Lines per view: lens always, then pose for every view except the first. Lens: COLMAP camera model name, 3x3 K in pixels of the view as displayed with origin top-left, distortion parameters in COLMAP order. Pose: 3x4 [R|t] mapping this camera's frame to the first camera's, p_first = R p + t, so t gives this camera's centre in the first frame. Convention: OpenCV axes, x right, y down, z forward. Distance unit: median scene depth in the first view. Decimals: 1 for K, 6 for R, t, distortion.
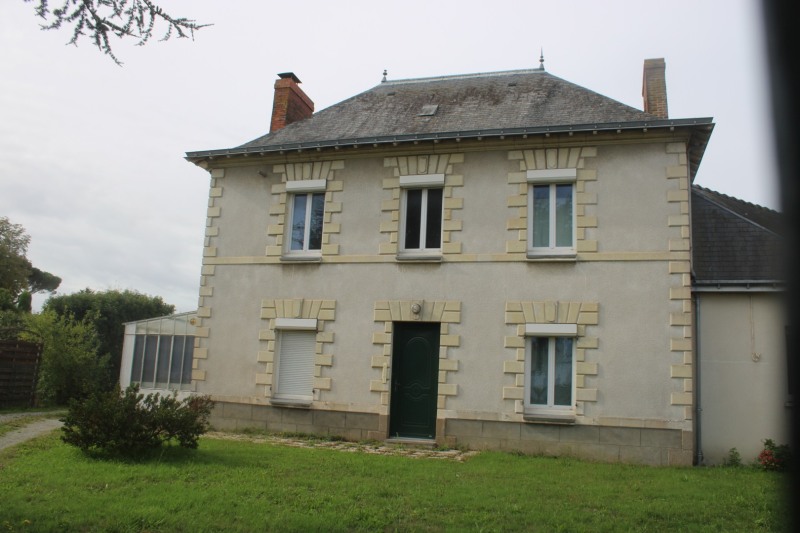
lens RADIAL K [[663.8, 0, 398.8], [0, 663.8, 263.8], [0, 0, 1]] dist [-0.100156, 0.003182]
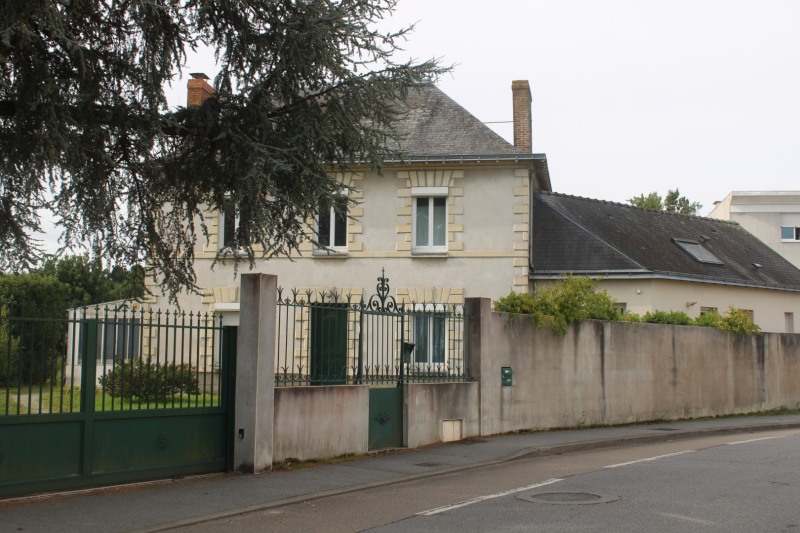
lens RADIAL K [[1027.0, 0, 401.4], [0, 1027.0, 266.9], [0, 0, 1]] dist [-0.031633, 0.000000]
pose [[0.988961, -0.019889, 0.146837, -0.131115], [0.007163, 0.996209, 0.086699, -0.163111], [-0.148004, -0.084690, 0.985354, -1.036948]]
